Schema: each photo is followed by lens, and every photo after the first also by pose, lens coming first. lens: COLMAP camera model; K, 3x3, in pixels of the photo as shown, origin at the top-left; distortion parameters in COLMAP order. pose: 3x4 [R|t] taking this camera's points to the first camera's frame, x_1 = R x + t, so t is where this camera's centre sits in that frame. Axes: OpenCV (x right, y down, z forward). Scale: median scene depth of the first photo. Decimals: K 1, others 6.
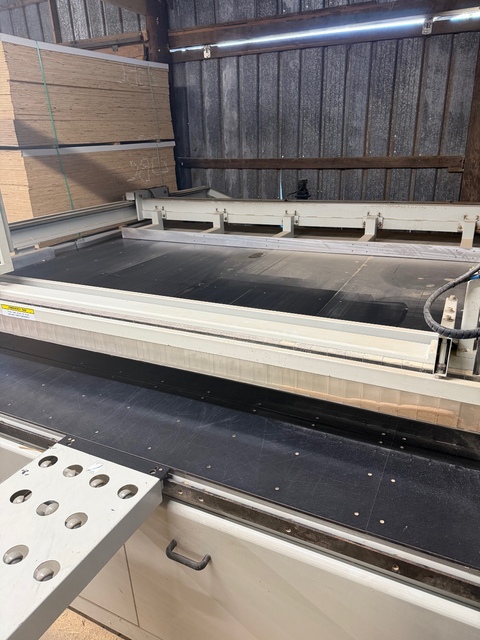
lens RADIAL K [[453.9, 0, 241.7], [0, 453.9, 321.9], [0, 0, 1]] dist [0.019024, -0.021033]
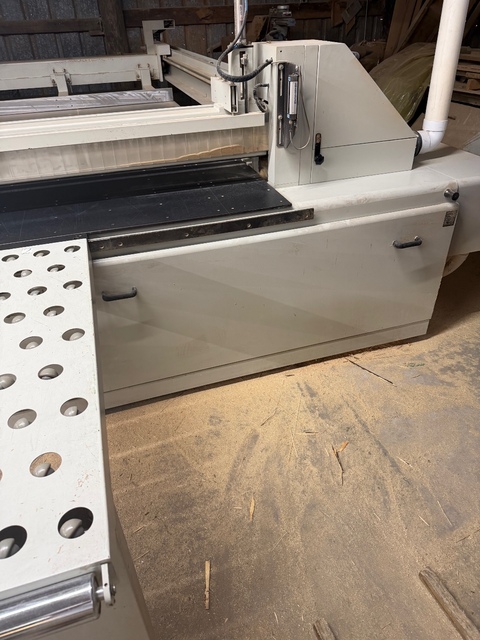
lens RADIAL K [[453.9, 0, 241.0], [0, 453.9, 326.0], [0, 0, 1]] dist [0.019024, -0.021033]
pose [[0.717702, -0.383702, 0.581100, -0.165797], [0.256929, 0.921528, 0.291160, 0.071827], [-0.647218, -0.059665, 0.759966, -0.067546]]
